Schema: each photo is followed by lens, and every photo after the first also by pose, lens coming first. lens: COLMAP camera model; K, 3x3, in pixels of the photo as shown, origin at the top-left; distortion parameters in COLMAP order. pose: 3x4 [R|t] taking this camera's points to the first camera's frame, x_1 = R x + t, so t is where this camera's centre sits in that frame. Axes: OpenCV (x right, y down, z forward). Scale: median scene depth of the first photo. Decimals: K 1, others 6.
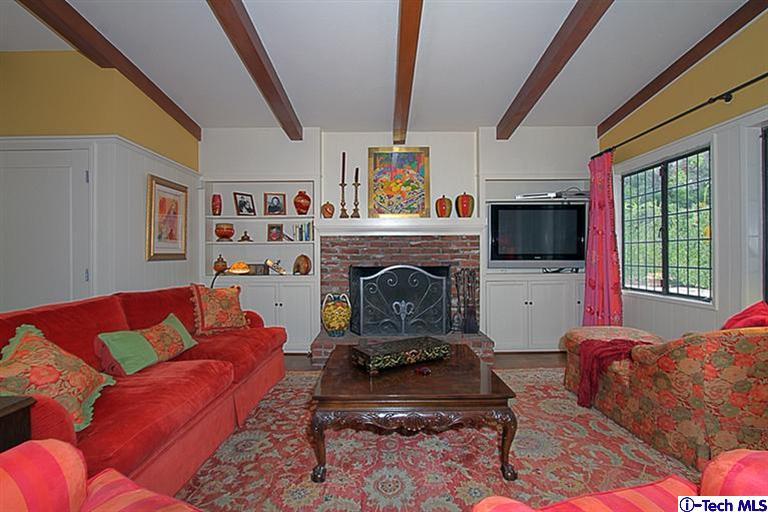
lens RADIAL K [[352.4, 0, 383.0], [0, 352.4, 255.4], [0, 0, 1]] dist [-0.022743, 0.000593]
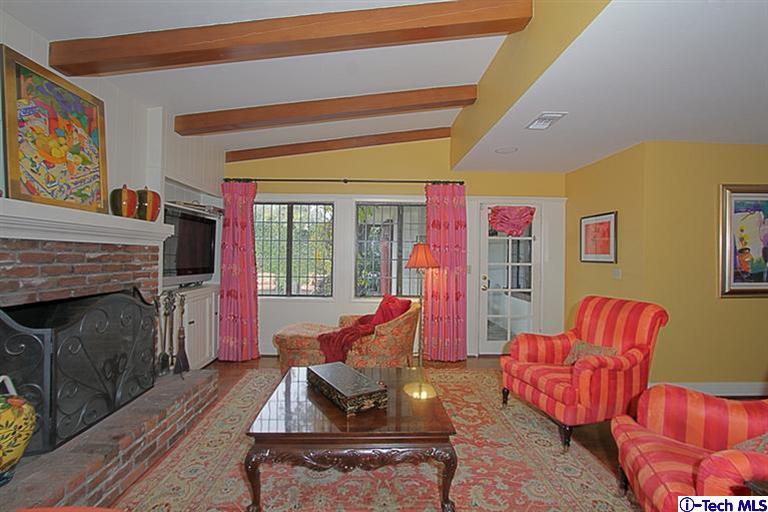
lens RADIAL K [[352.4, 0, 383.0], [0, 352.4, 255.4], [0, 0, 1]] dist [-0.022743, 0.000593]
pose [[-0.031596, 0.010201, 0.999449, -0.508483], [-0.011294, 0.999880, -0.010563, -0.034685], [-0.999437, -0.011622, -0.031477, 0.529983]]
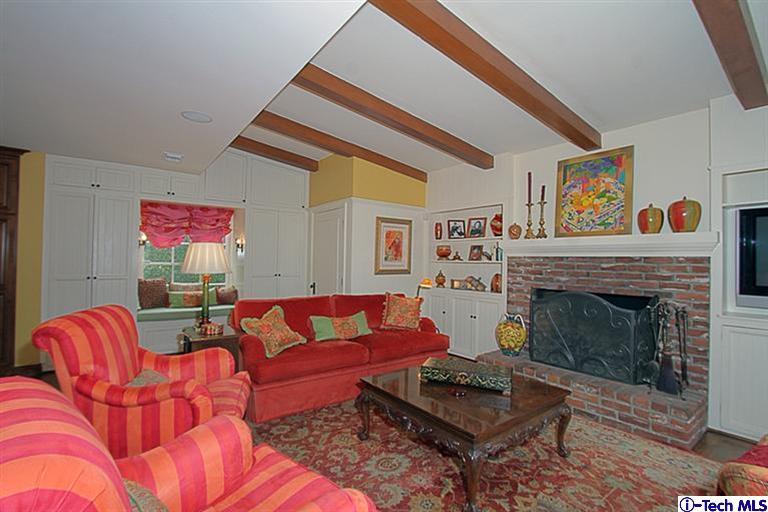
lens RADIAL K [[352.4, 0, 383.0], [0, 352.4, 255.4], [0, 0, 1]] dist [-0.022743, 0.000593]
pose [[0.602752, 0.004223, -0.797917, 0.428517], [-0.021298, 0.999715, -0.010798, -0.039013], [0.797644, 0.023503, 0.602671, 0.080370]]
